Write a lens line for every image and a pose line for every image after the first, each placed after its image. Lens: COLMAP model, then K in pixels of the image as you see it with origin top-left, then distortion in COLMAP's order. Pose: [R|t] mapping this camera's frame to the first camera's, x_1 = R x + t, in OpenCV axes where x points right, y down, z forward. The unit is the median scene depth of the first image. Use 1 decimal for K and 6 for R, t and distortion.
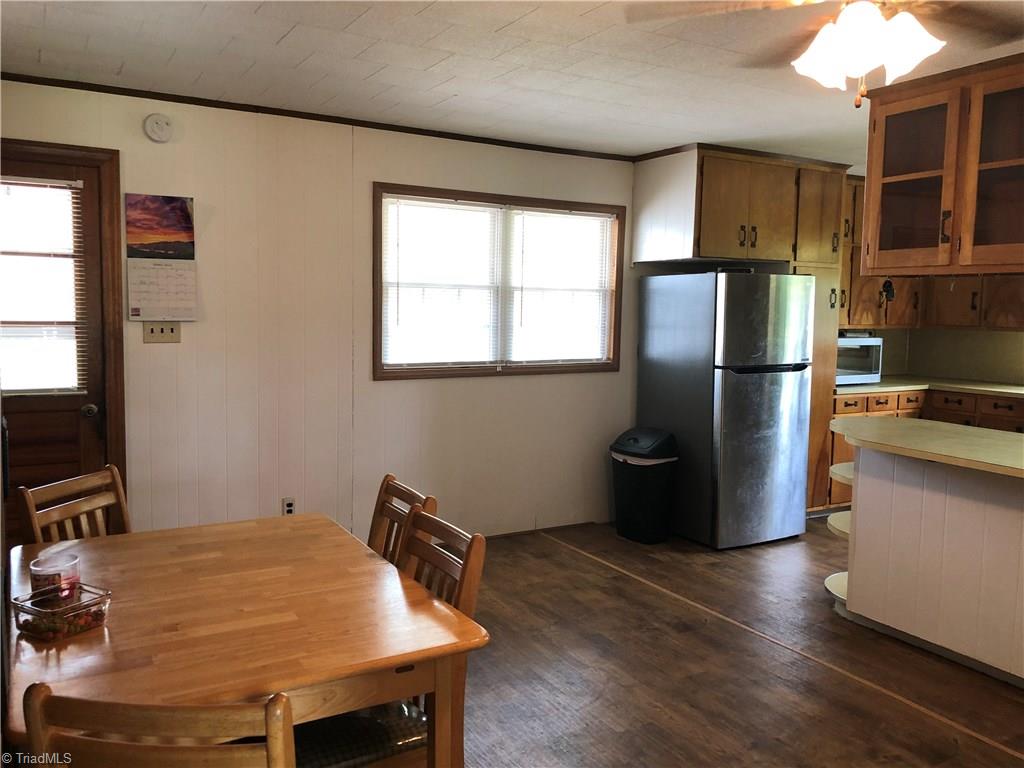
lens RADIAL K [[845.6, 0, 514.7], [0, 845.6, 377.0], [0, 0, 1]] dist [0.032295, -0.034533]
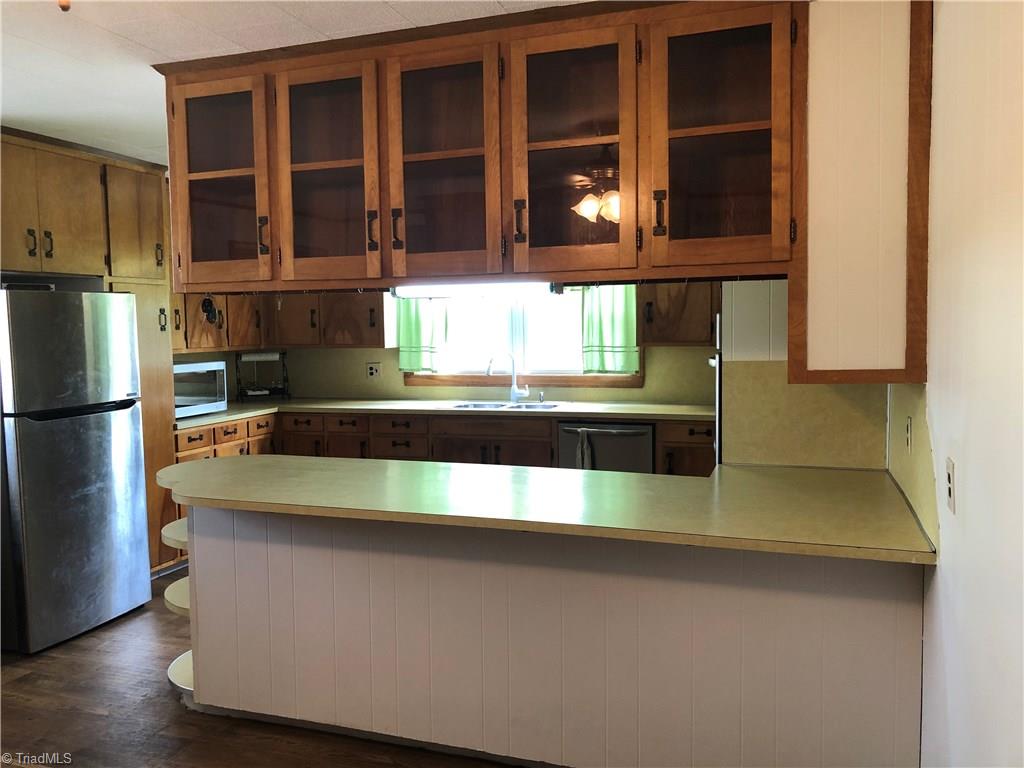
lens RADIAL K [[845.6, 0, 516.5], [0, 845.6, 380.5], [0, 0, 1]] dist [0.032295, -0.034533]
pose [[0.753101, -0.072838, 0.653861, 0.085510], [0.084062, 0.996360, 0.014171, -0.014482], [-0.652512, 0.044293, 0.756482, 0.128814]]
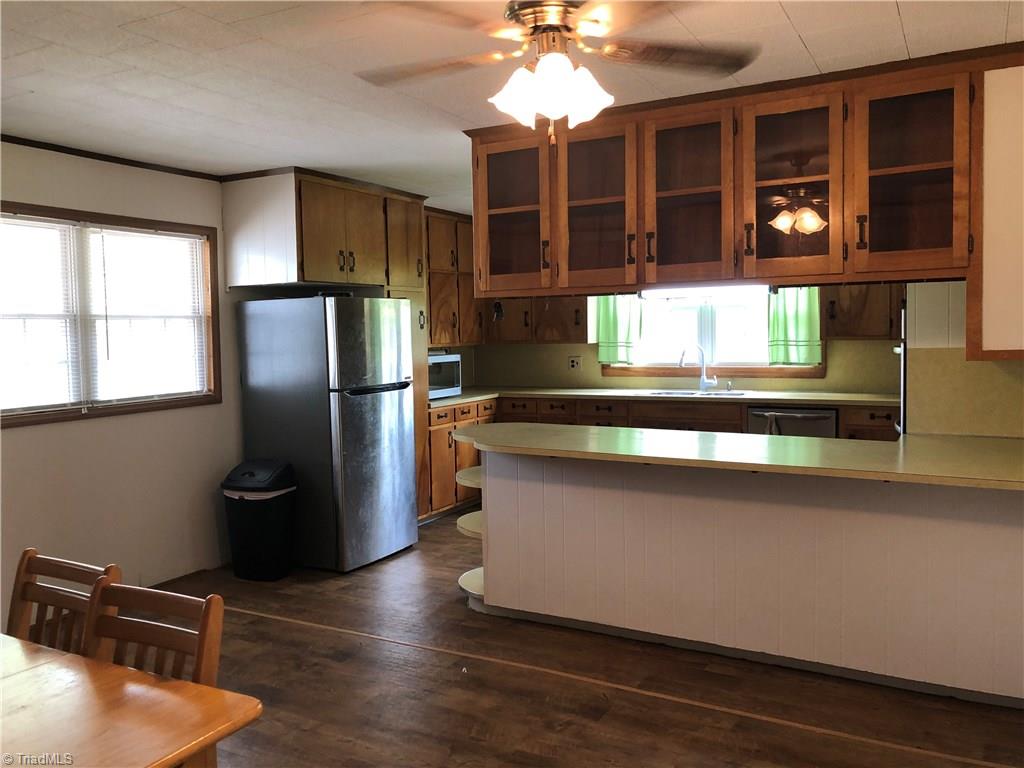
lens RADIAL K [[845.6, 0, 517.1], [0, 845.6, 373.1], [0, 0, 1]] dist [0.032295, -0.034533]
pose [[0.854510, -0.060712, 0.515875, -0.086460], [0.078162, 0.996867, -0.012151, -0.002680], [-0.513521, 0.050705, 0.856578, 0.028486]]
